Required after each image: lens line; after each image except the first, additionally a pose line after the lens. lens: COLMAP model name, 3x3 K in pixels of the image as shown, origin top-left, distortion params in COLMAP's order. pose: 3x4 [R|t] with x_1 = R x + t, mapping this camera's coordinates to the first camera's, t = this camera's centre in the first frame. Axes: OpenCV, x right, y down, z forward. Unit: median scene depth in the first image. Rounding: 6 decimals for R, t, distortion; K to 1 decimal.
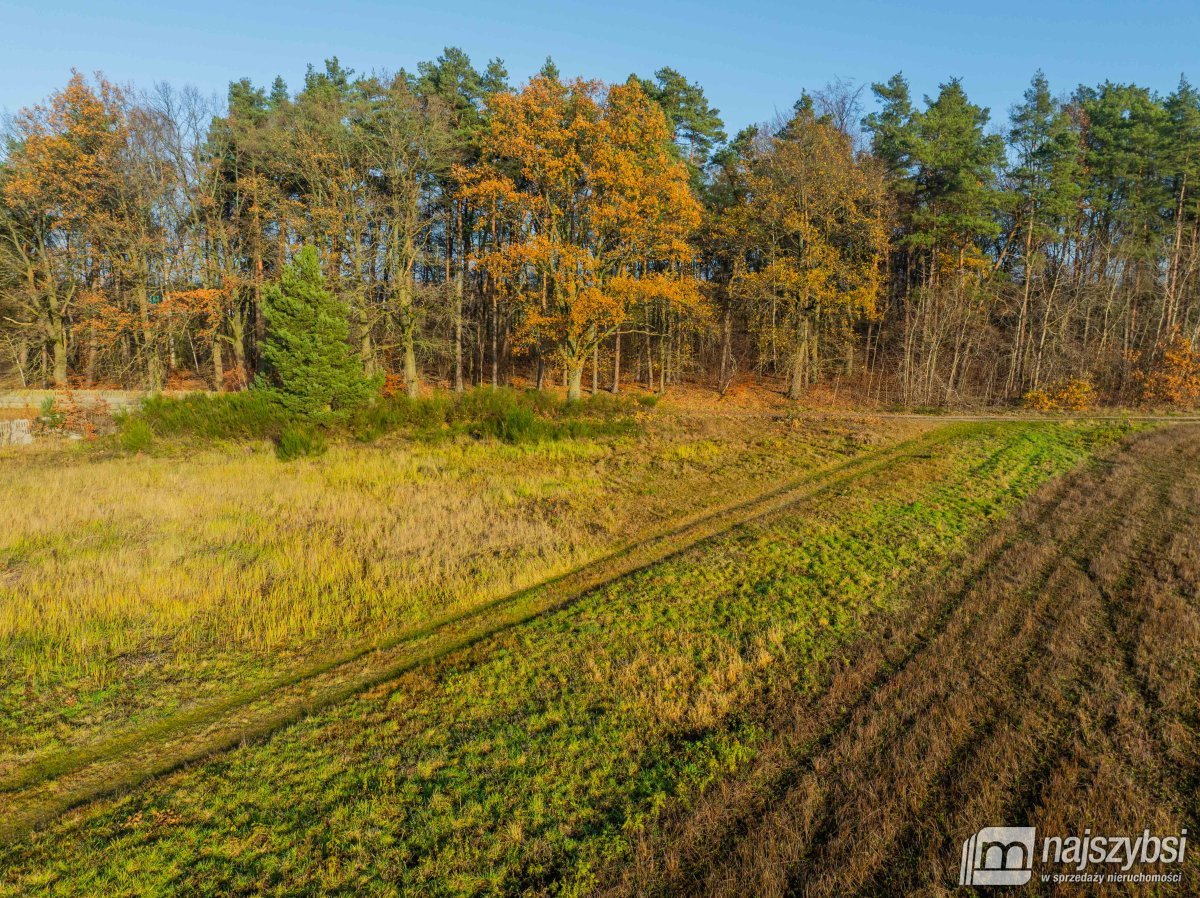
lens RADIAL K [[873.7, 0, 600.0], [0, 873.7, 449.0], [0, 0, 1]] dist [-0.039457, 0.001909]
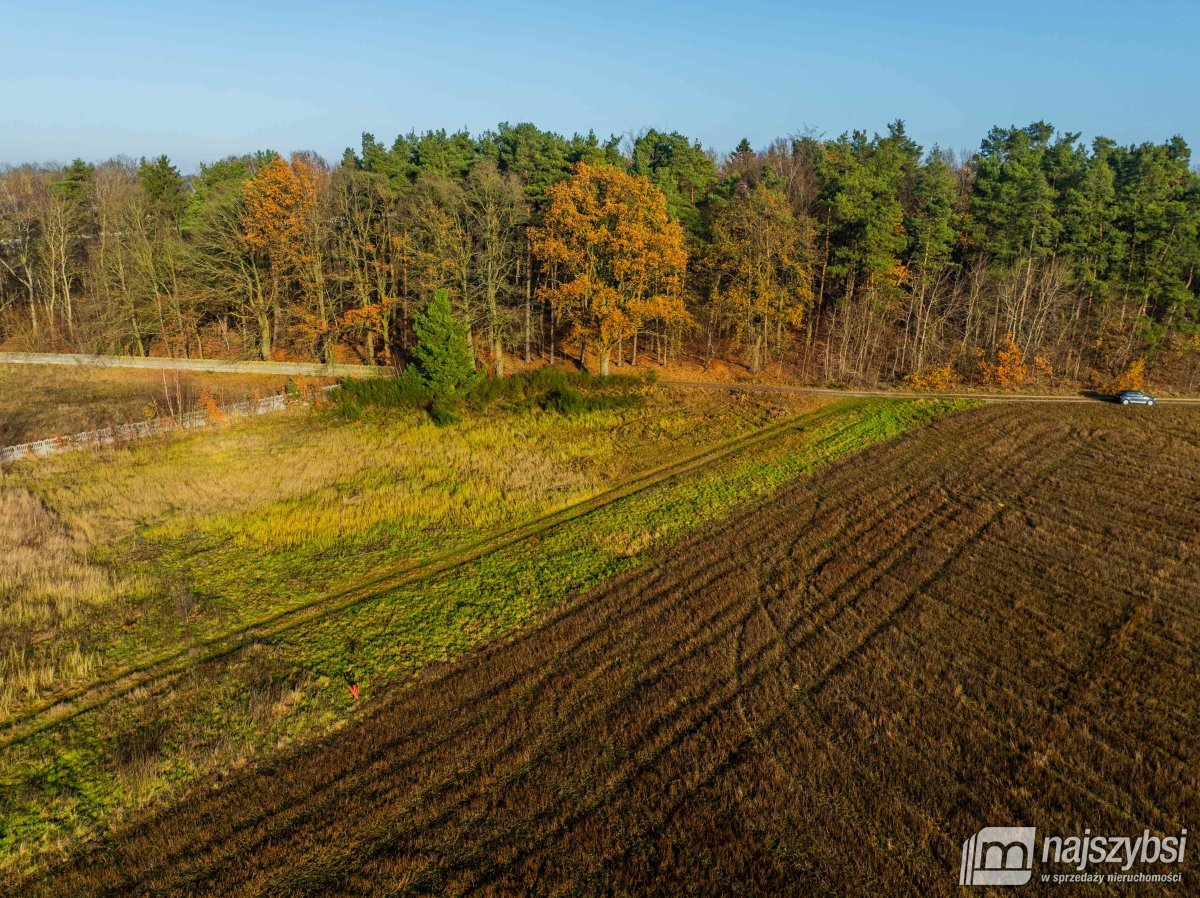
lens RADIAL K [[844.7, 0, 600.0], [0, 844.7, 449.0], [0, 0, 1]] dist [0.002519, -0.000062]
pose [[0.998519, 0.020606, -0.050361, 0.089744], [-0.014456, 0.992720, 0.119572, -0.231908], [0.052458, -0.118667, 0.991547, -1.085091]]
